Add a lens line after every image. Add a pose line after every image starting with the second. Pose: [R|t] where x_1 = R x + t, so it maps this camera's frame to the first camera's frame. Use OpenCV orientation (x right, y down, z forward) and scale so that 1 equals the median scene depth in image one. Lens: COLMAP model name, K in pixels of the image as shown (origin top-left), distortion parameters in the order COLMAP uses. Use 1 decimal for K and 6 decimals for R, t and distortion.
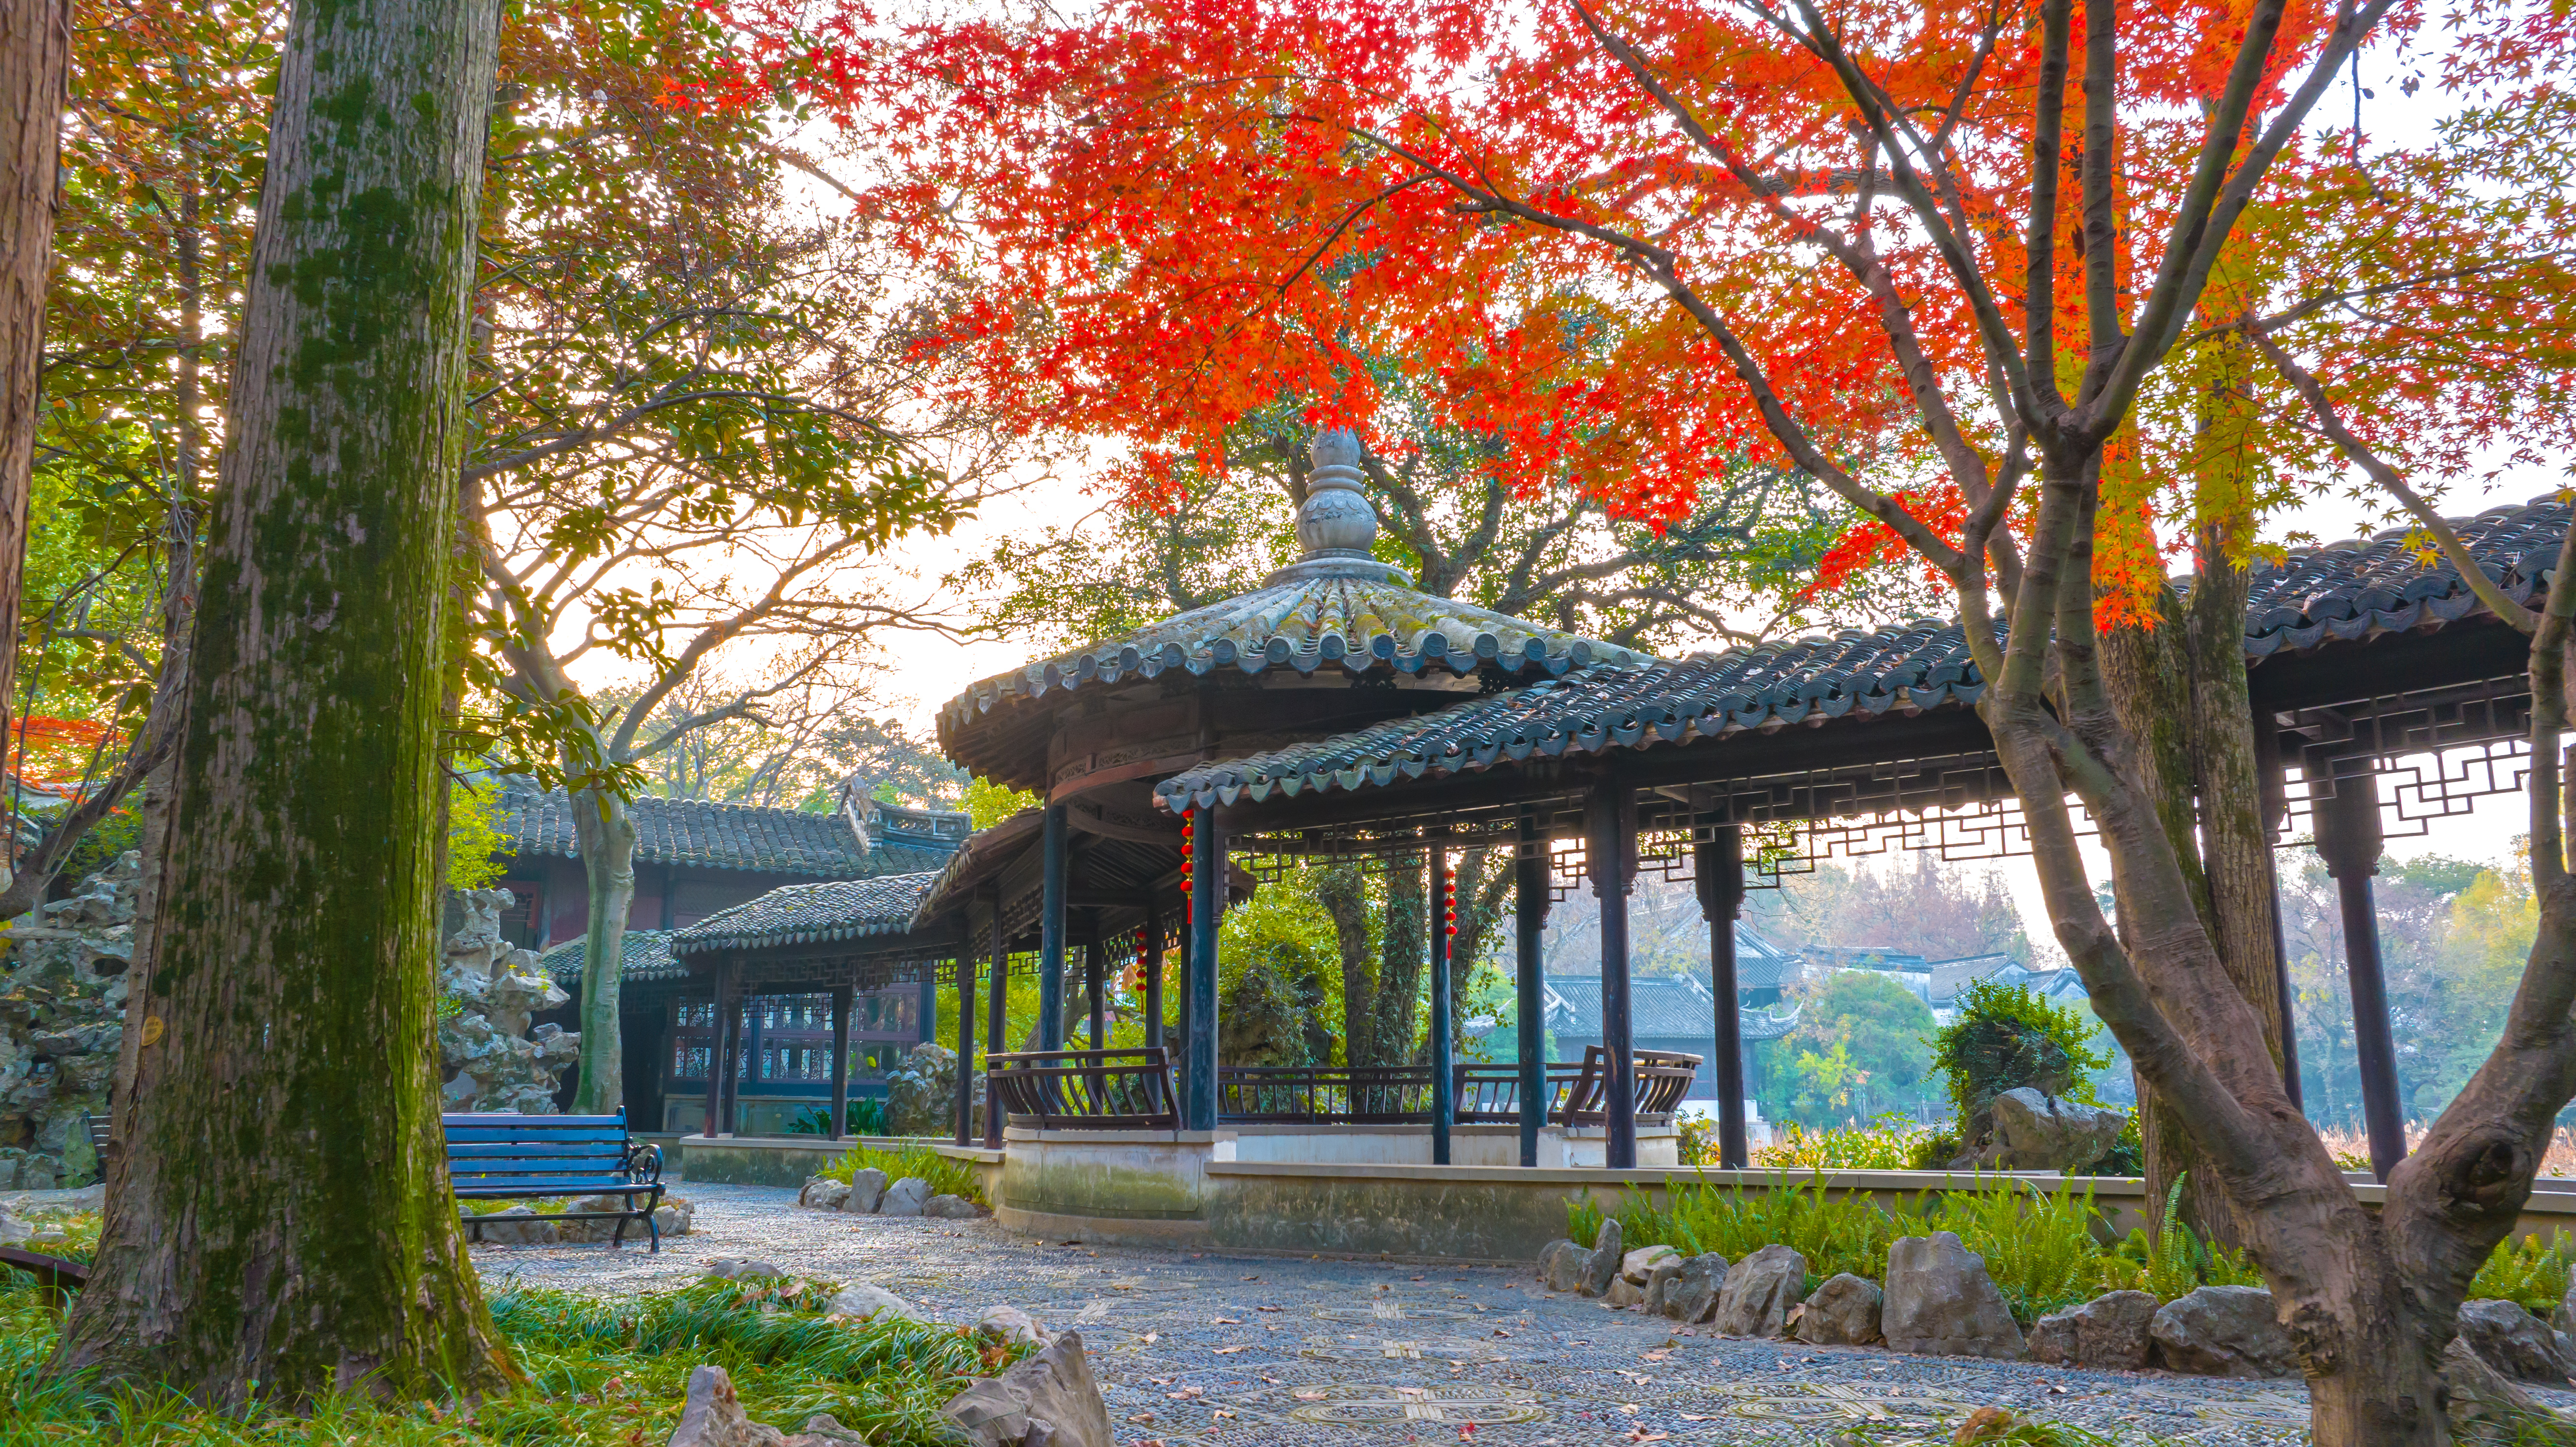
lens RADIAL K [[1841.4, 0, 1300.9], [0, 1841.4, 727.0], [0, 0, 1]] dist [-0.024231, 0.022711]
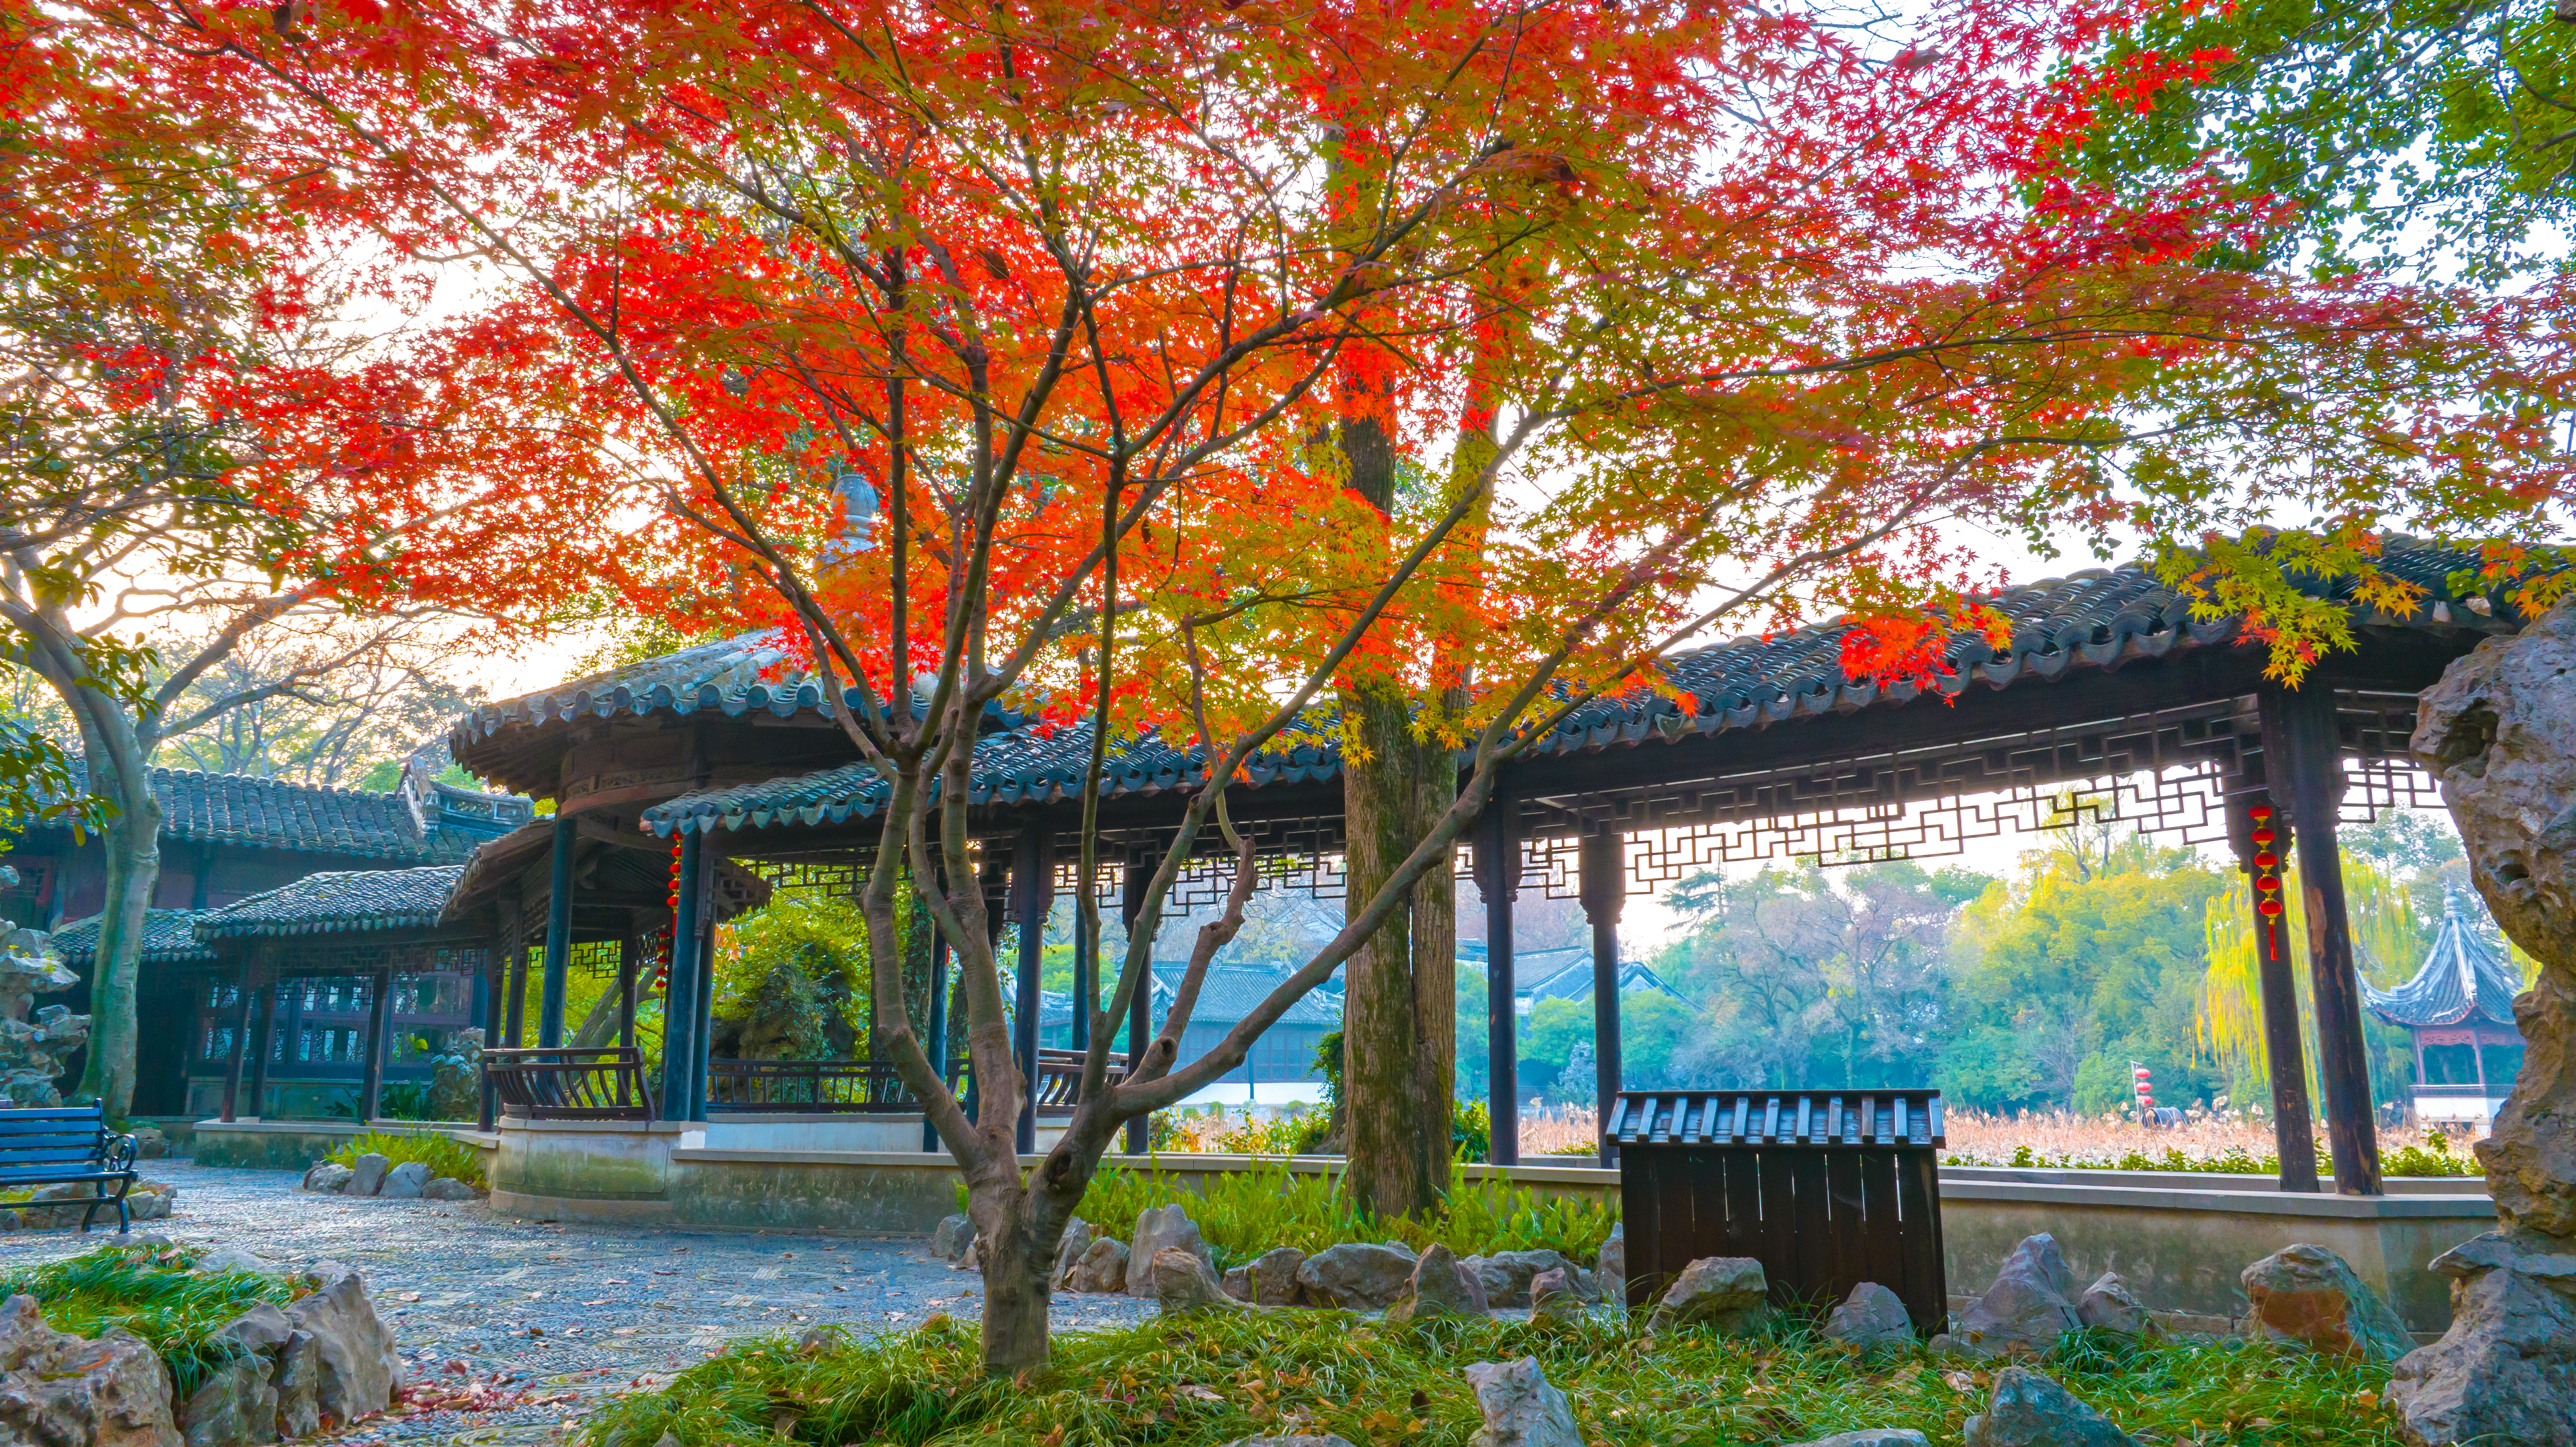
lens RADIAL K [[1841.4, 0, 1297.4], [0, 1841.4, 718.2], [0, 0, 1]] dist [-0.024231, 0.022711]
pose [[0.980530, 0.041611, 0.191911, 0.062548], [-0.042666, 0.999088, 0.001364, -0.028759], [-0.191679, -0.009525, 0.981411, -0.111315]]
